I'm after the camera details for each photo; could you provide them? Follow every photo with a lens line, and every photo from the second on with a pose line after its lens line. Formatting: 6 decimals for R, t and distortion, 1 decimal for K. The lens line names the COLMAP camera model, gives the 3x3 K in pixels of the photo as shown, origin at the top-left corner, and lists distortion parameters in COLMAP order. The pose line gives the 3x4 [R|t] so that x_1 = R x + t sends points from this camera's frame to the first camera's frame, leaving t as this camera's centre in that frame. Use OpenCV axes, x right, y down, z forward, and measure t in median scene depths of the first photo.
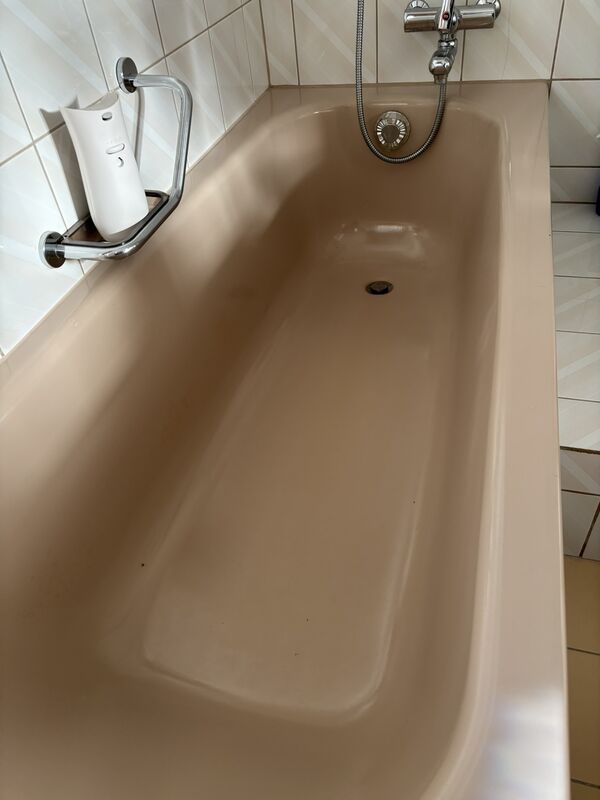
lens RADIAL K [[606.0, 0, 304.1], [0, 606.0, 399.3], [0, 0, 1]] dist [0.020927, -0.014995]
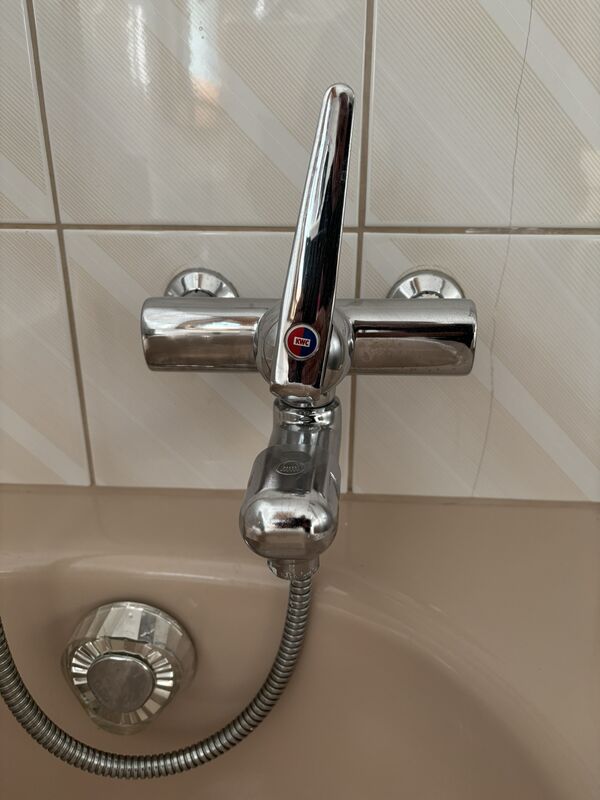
lens RADIAL K [[606.0, 0, 299.6], [0, 606.0, 406.6], [0, 0, 1]] dist [0.020927, -0.014995]
pose [[0.972899, 0.007901, 0.231094, 0.165490], [0.073529, 0.936968, -0.341591, -0.483079], [-0.219226, 0.349326, 0.910995, 0.735159]]
